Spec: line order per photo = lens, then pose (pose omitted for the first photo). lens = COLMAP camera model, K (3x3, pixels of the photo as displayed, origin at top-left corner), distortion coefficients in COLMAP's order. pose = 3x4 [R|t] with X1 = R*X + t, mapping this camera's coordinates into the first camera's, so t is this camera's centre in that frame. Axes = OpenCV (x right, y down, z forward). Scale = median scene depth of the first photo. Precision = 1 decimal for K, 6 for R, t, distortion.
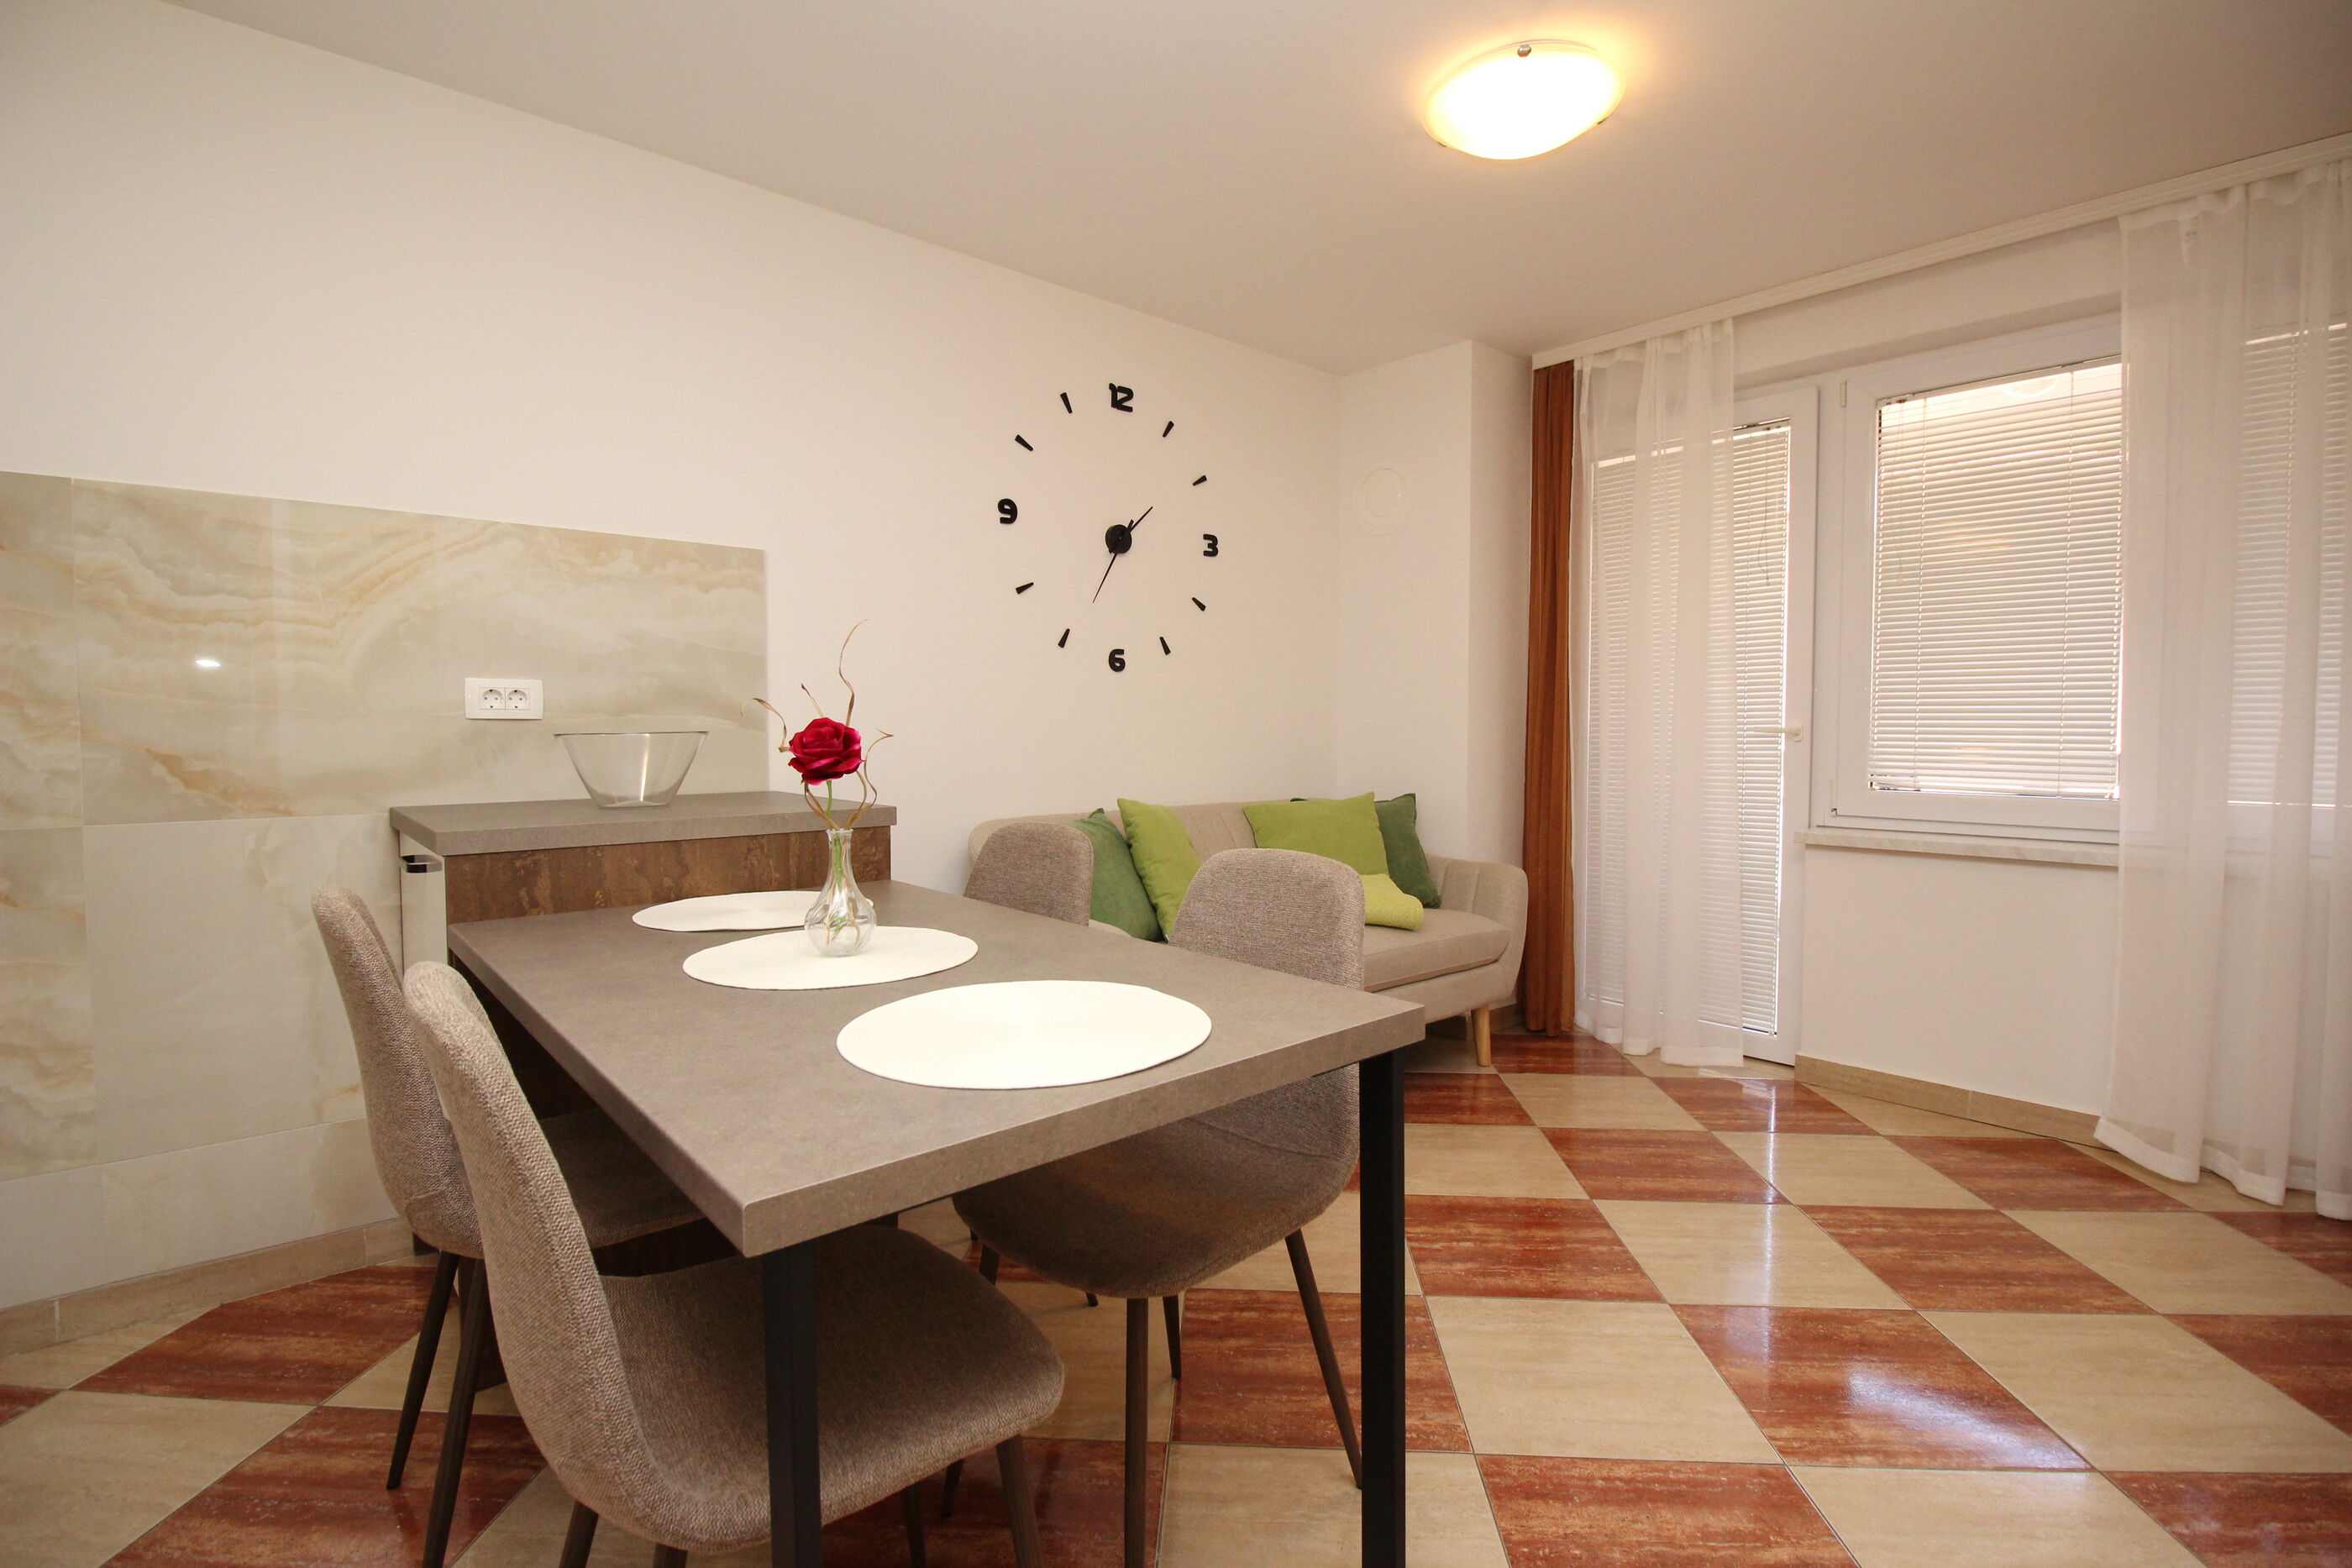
lens RADIAL K [[1080.2, 0, 1182.3], [0, 1080.2, 762.2], [0, 0, 1]] dist [0.001222, -0.014722]
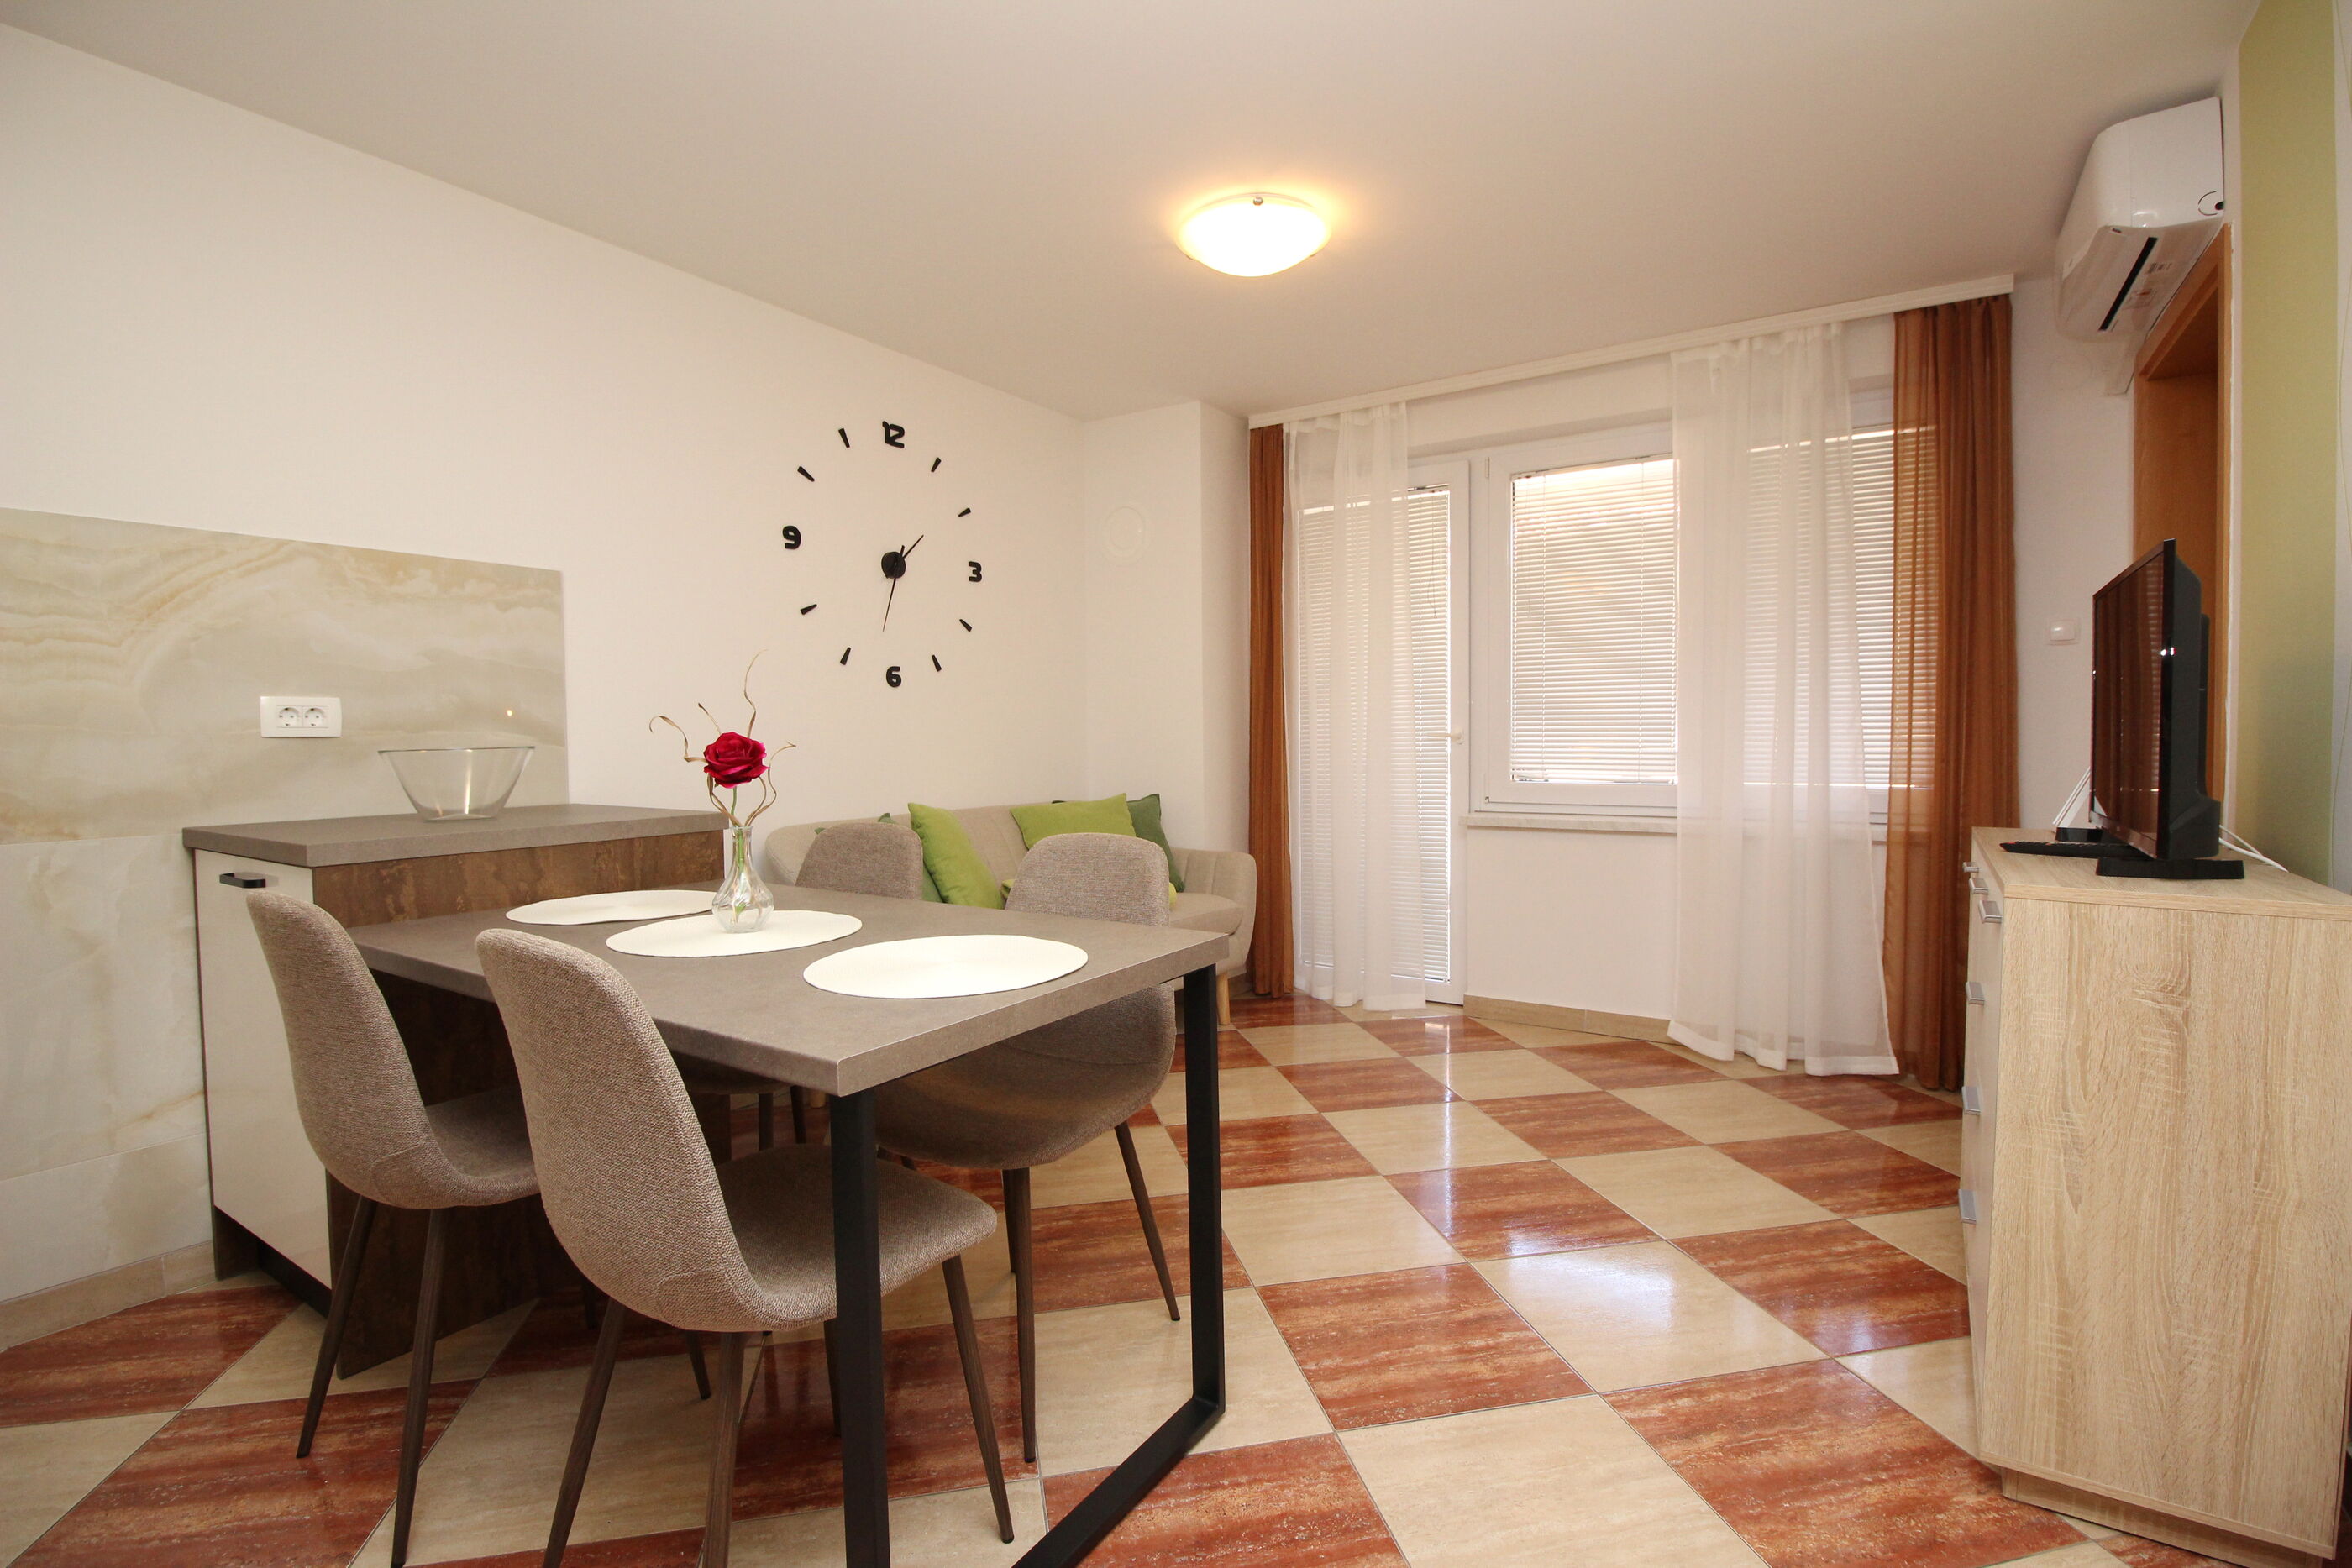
lens RADIAL K [[1080.2, 0, 1182.3], [0, 1080.2, 762.2], [0, 0, 1]] dist [0.001222, -0.014722]
pose [[0.963834, -0.017217, 0.265947, -0.100514], [0.019608, 0.999788, -0.006337, 0.005360], [-0.265782, 0.011323, 0.963967, -0.167087]]
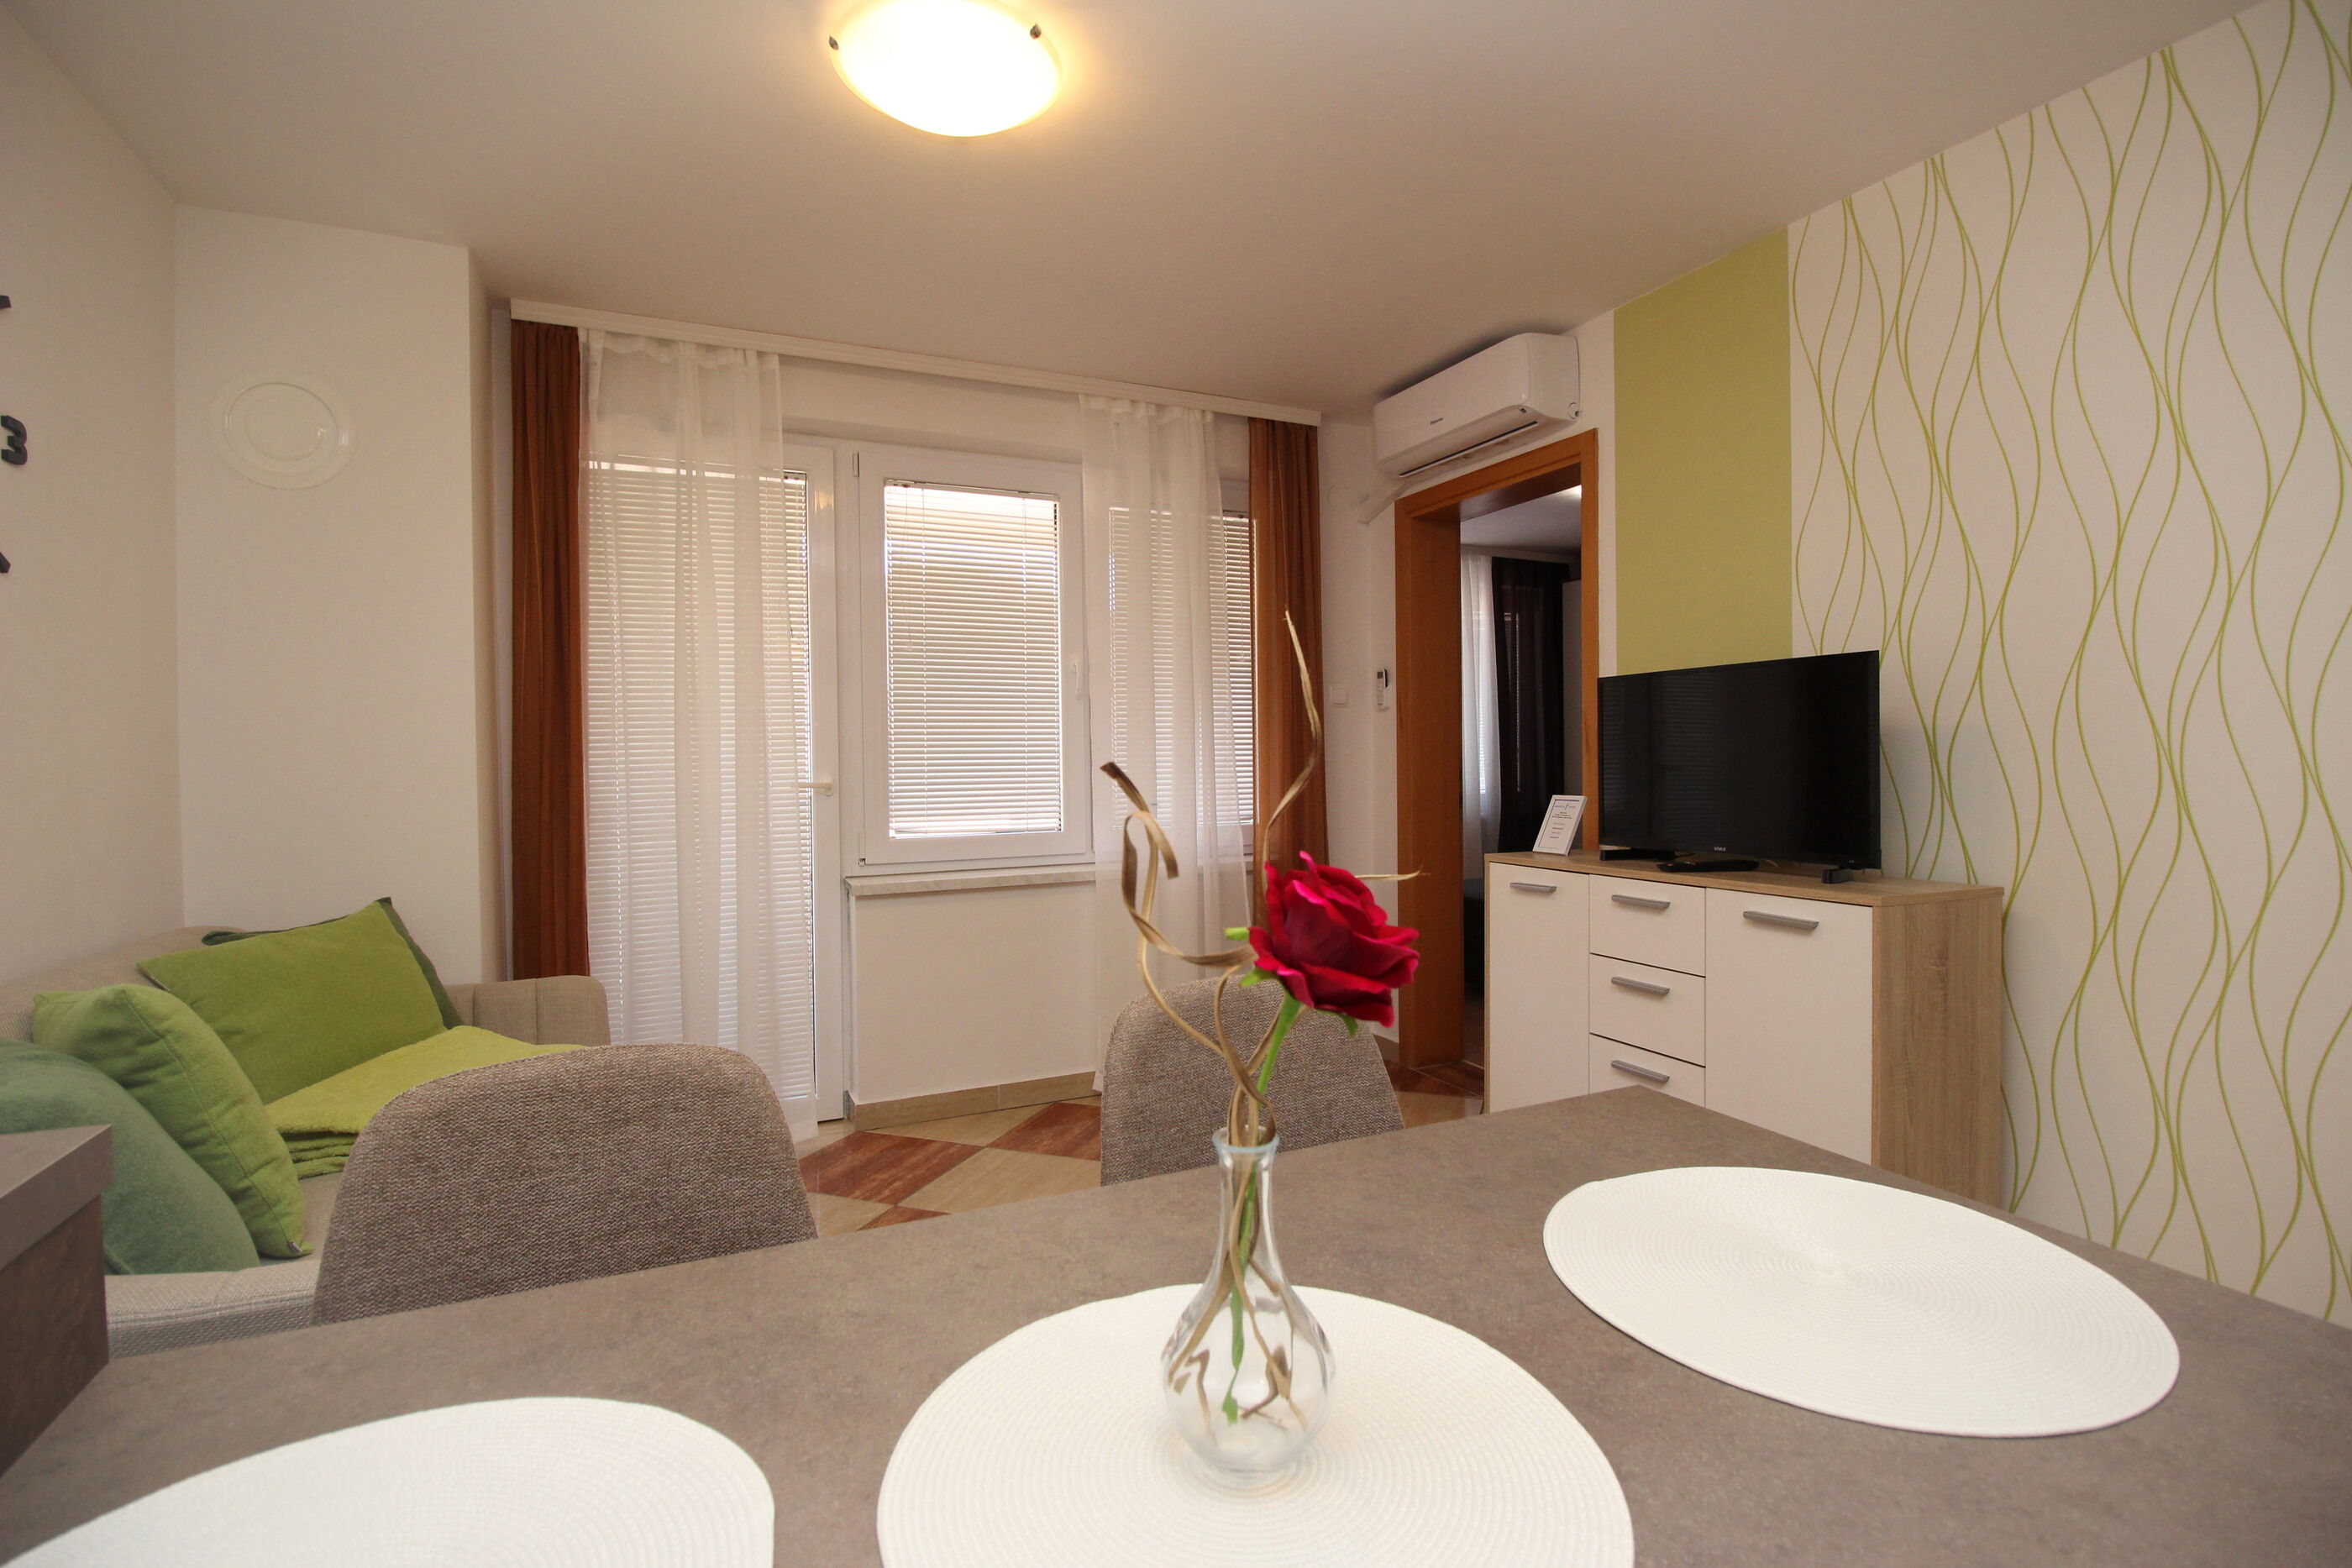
lens RADIAL K [[1080.2, 0, 1182.3], [0, 1080.2, 762.2], [0, 0, 1]] dist [0.001222, -0.014722]
pose [[0.290277, -0.010106, 0.956889, -0.422029], [0.047249, 0.998876, -0.003783, -0.043401], [-0.955776, 0.046310, 0.290428, 0.551318]]
